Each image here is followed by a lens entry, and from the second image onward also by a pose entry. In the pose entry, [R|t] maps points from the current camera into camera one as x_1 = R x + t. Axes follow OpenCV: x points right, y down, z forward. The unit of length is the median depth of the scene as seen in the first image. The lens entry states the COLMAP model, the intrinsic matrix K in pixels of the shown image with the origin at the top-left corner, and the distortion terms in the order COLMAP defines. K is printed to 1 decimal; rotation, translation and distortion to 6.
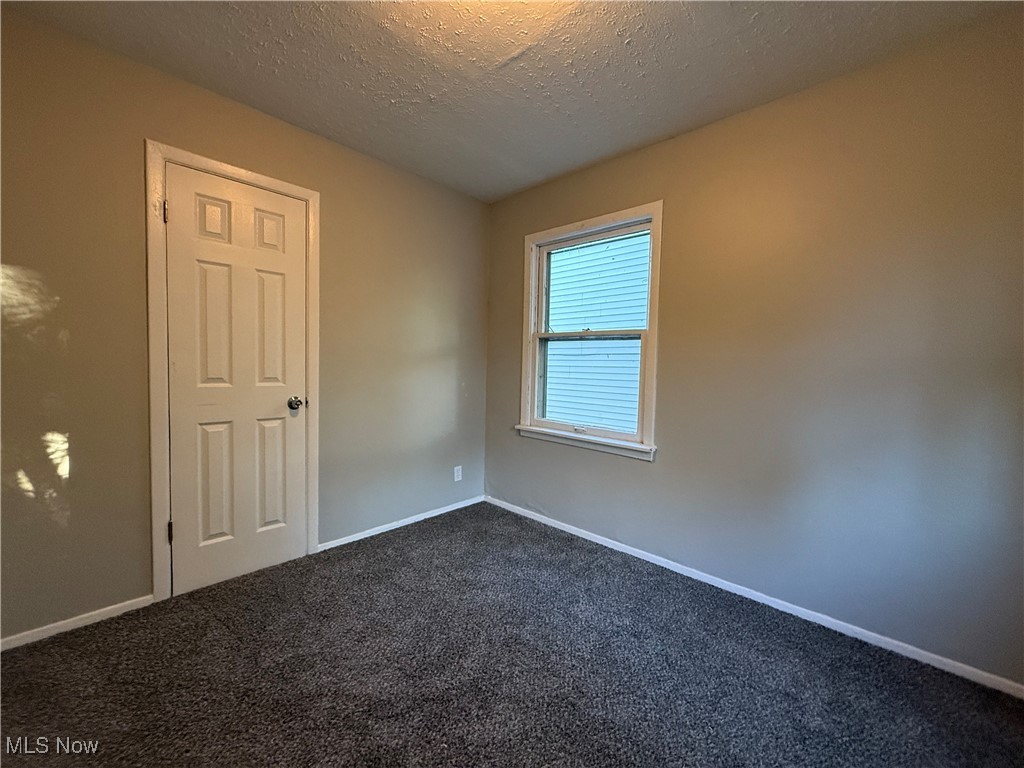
lens RADIAL K [[407.8, 0, 508.9], [0, 407.8, 383.5], [0, 0, 1]] dist [0.001046, 0.000154]
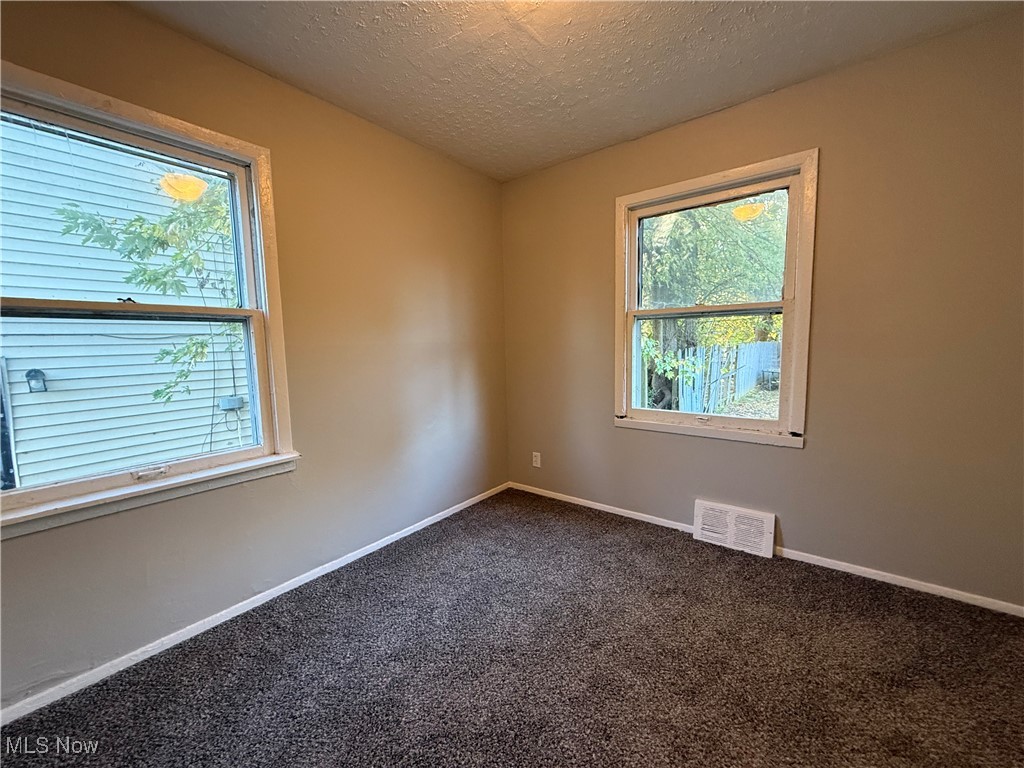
lens RADIAL K [[407.8, 0, 508.9], [0, 407.8, 383.5], [0, 0, 1]] dist [0.001046, 0.000154]
pose [[-0.093060, -0.123308, 0.987996, -0.495113], [0.065576, 0.989388, 0.129658, -0.065071], [-0.993499, 0.076855, -0.083986, 0.608649]]
